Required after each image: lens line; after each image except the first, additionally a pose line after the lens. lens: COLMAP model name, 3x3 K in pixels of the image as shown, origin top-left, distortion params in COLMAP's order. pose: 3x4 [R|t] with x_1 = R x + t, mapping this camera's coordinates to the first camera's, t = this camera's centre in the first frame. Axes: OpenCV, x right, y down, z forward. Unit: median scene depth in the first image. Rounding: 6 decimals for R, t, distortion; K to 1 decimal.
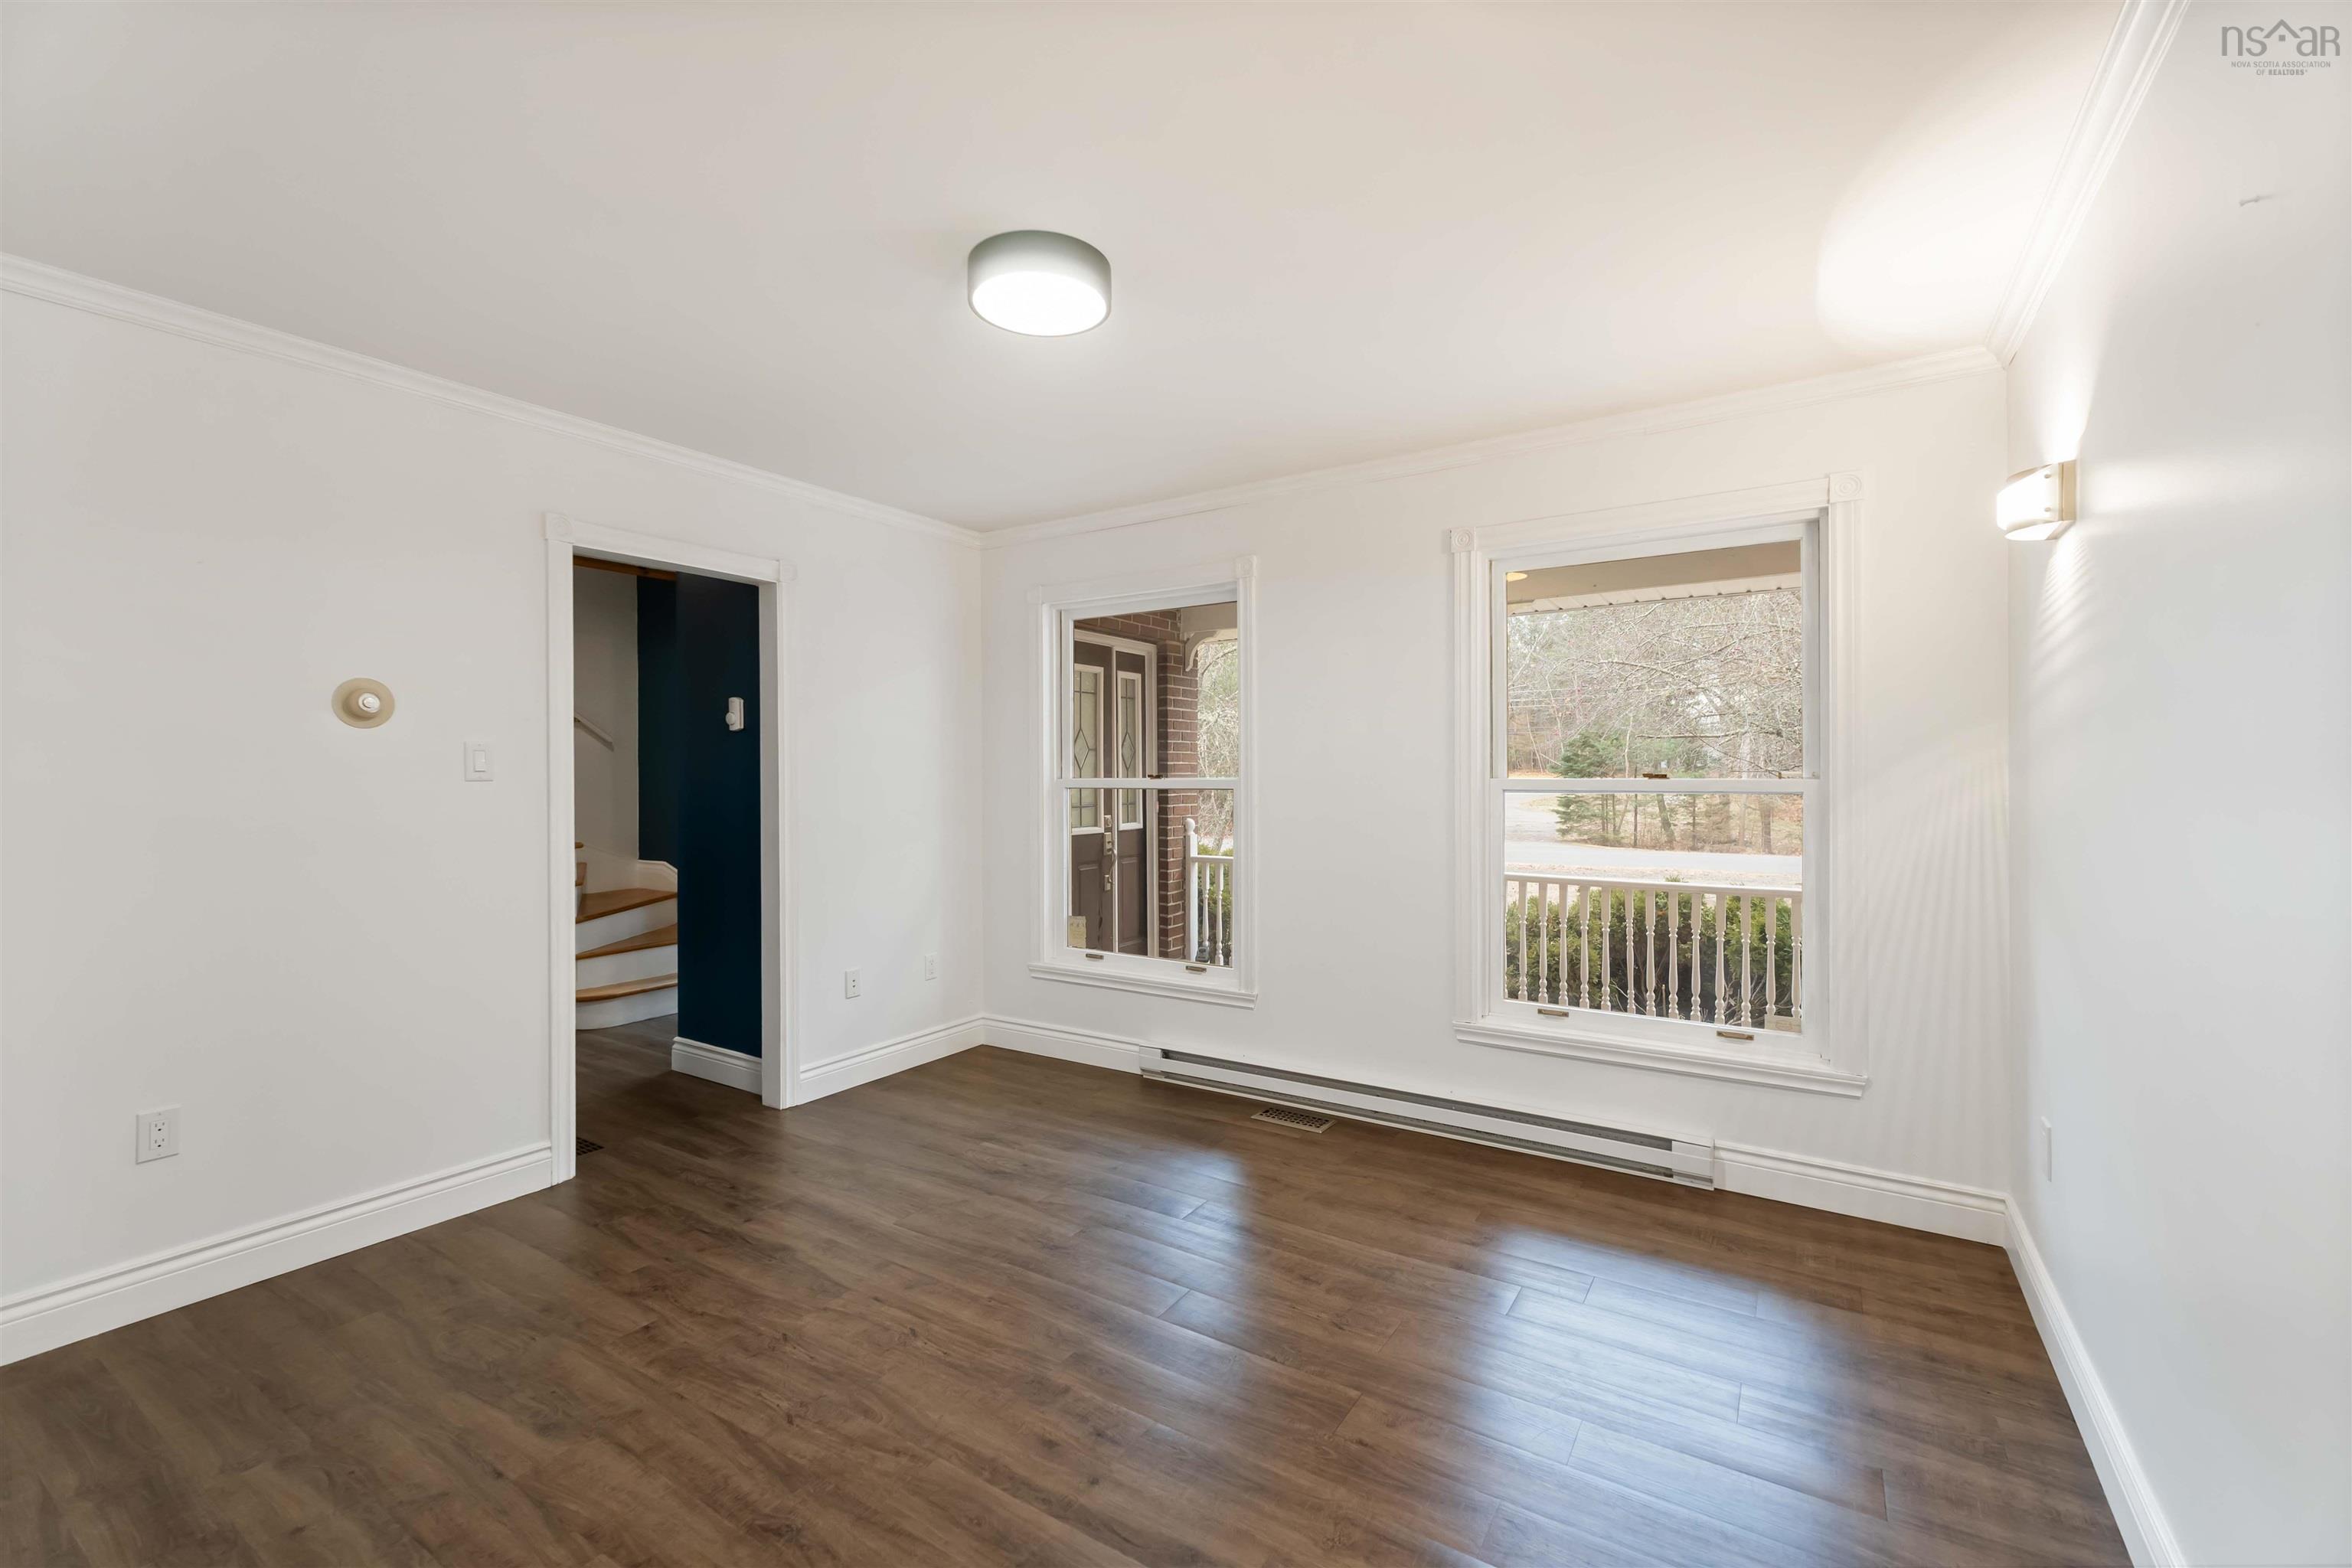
lens RADIAL K [[982.2, 0, 1176.7], [0, 982.2, 776.7], [0, 0, 1]] dist [-0.002045, -0.000184]
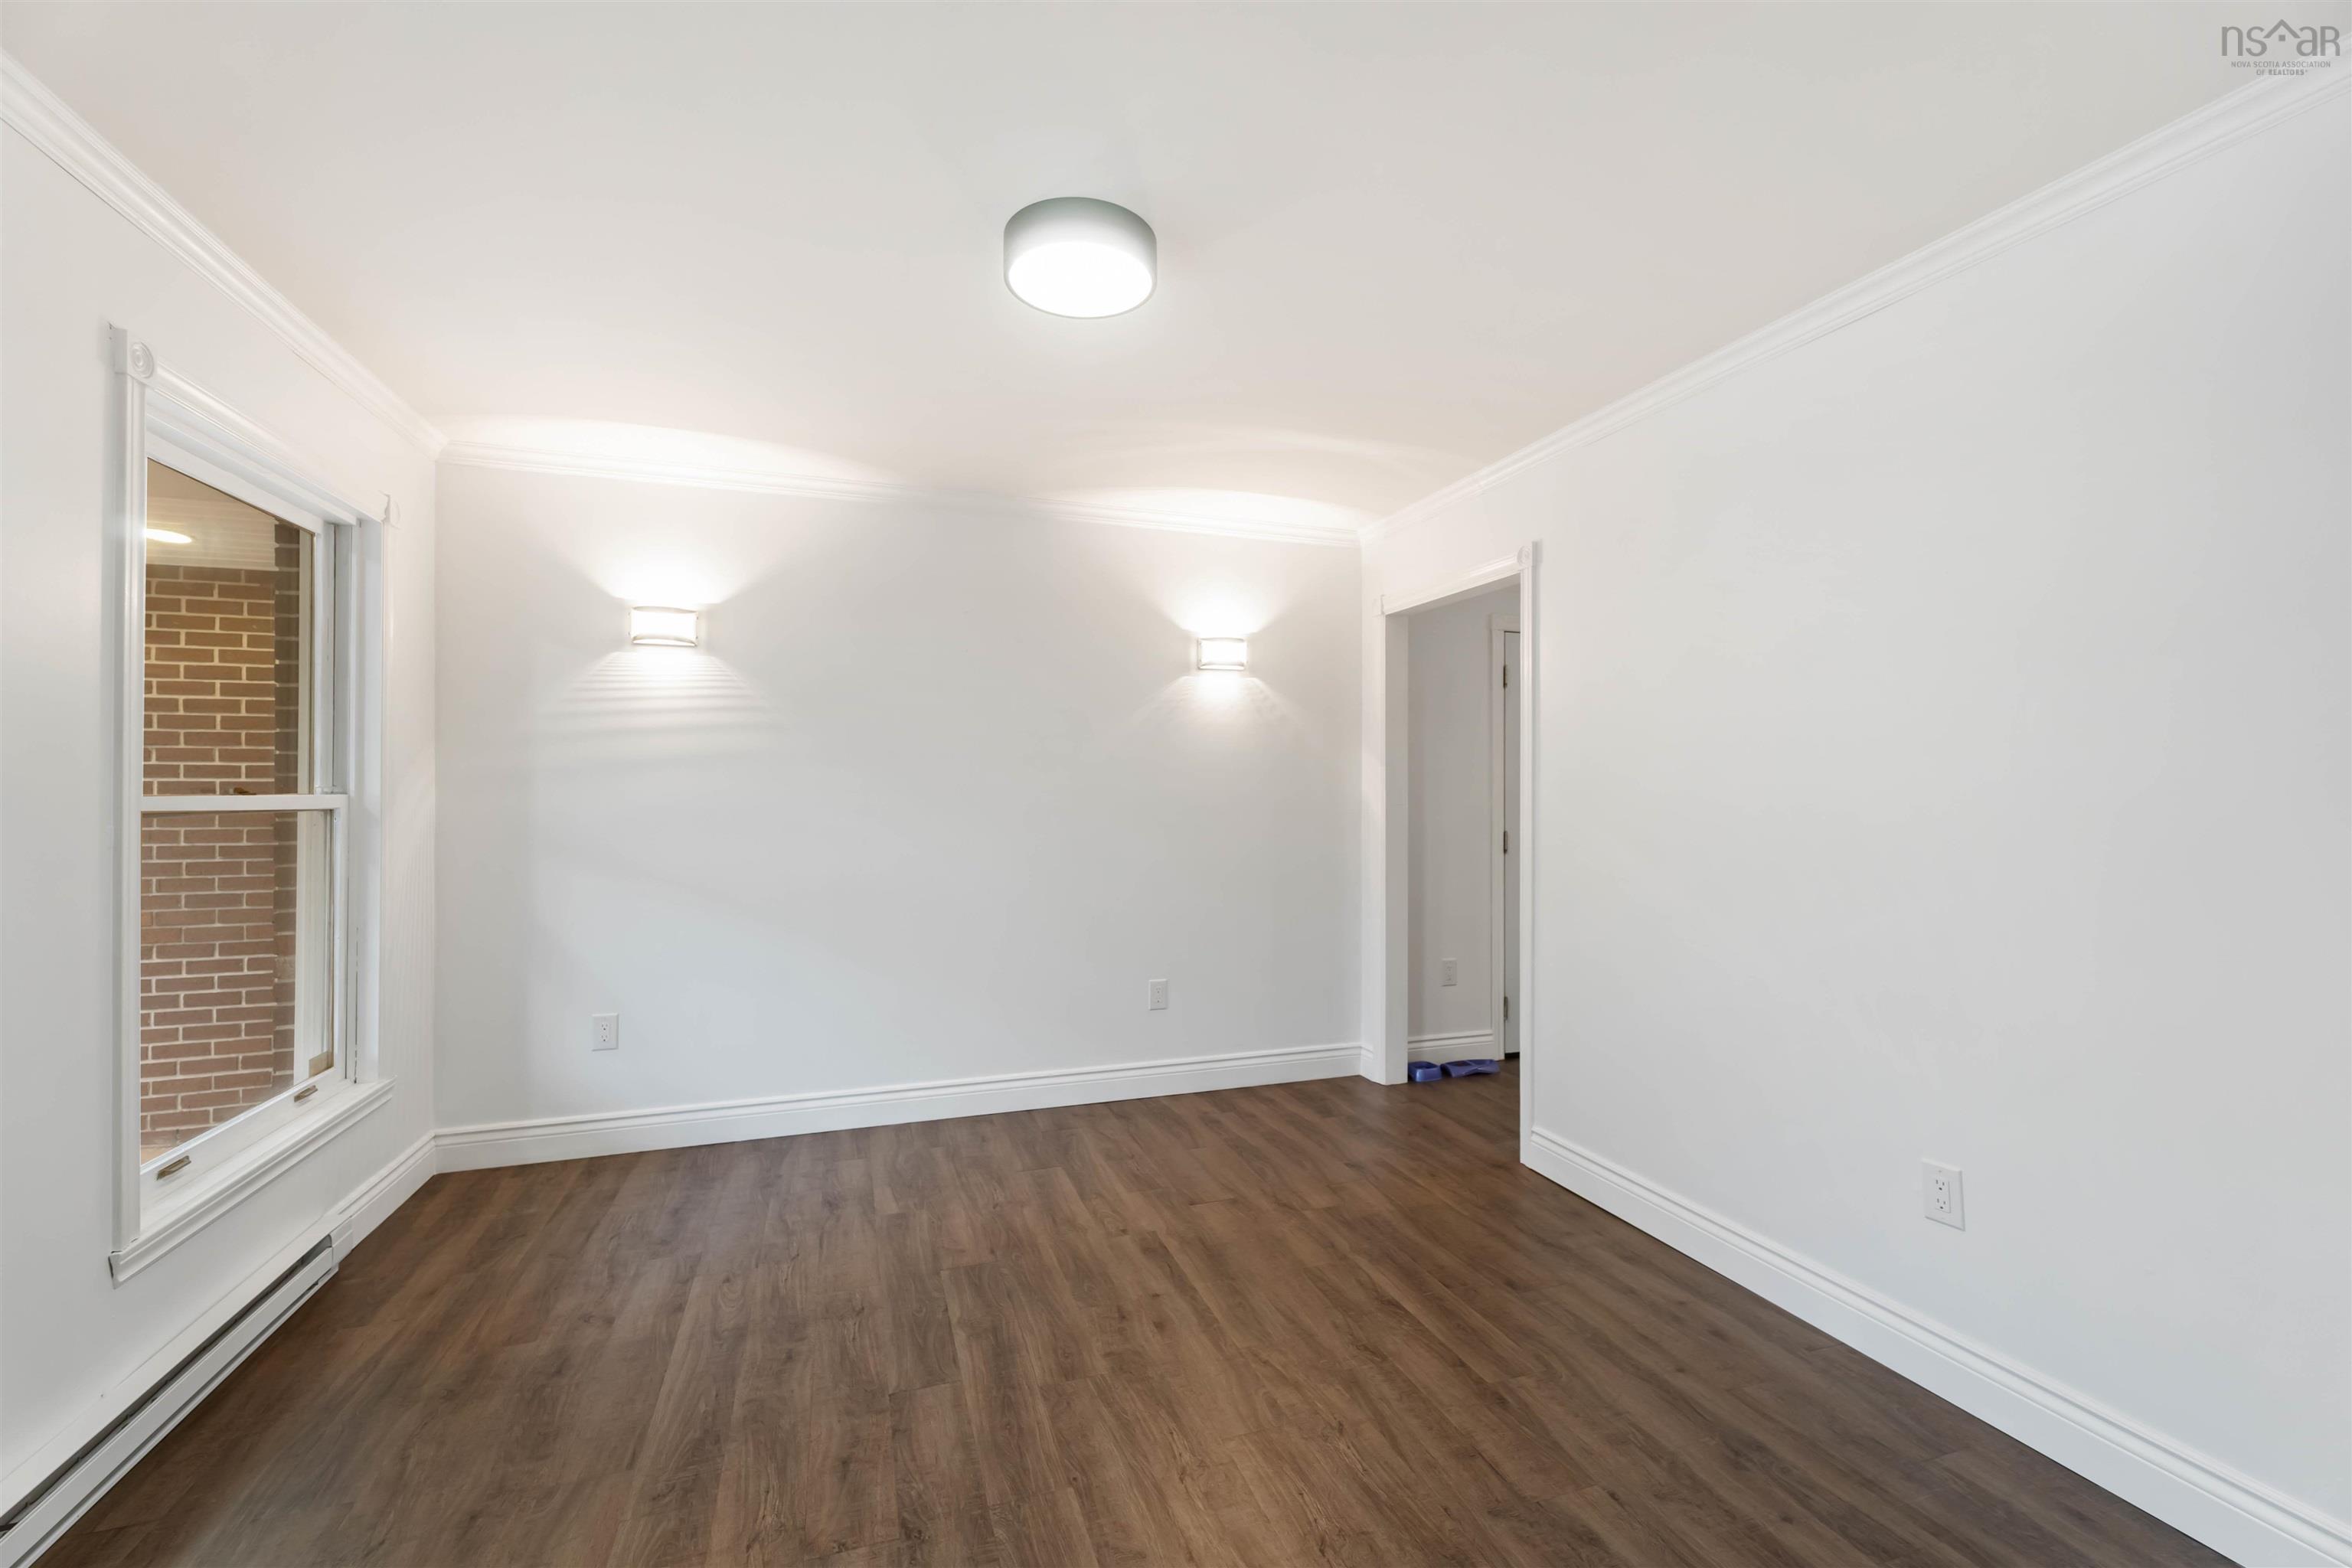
lens RADIAL K [[982.2, 0, 1176.1], [0, 982.2, 781.5], [0, 0, 1]] dist [-0.002045, -0.000184]
pose [[-0.782909, 0.005281, 0.622114, -0.895086], [0.002827, 0.999984, -0.004931, -0.004786], [-0.622130, -0.002101, -0.782911, 1.900617]]
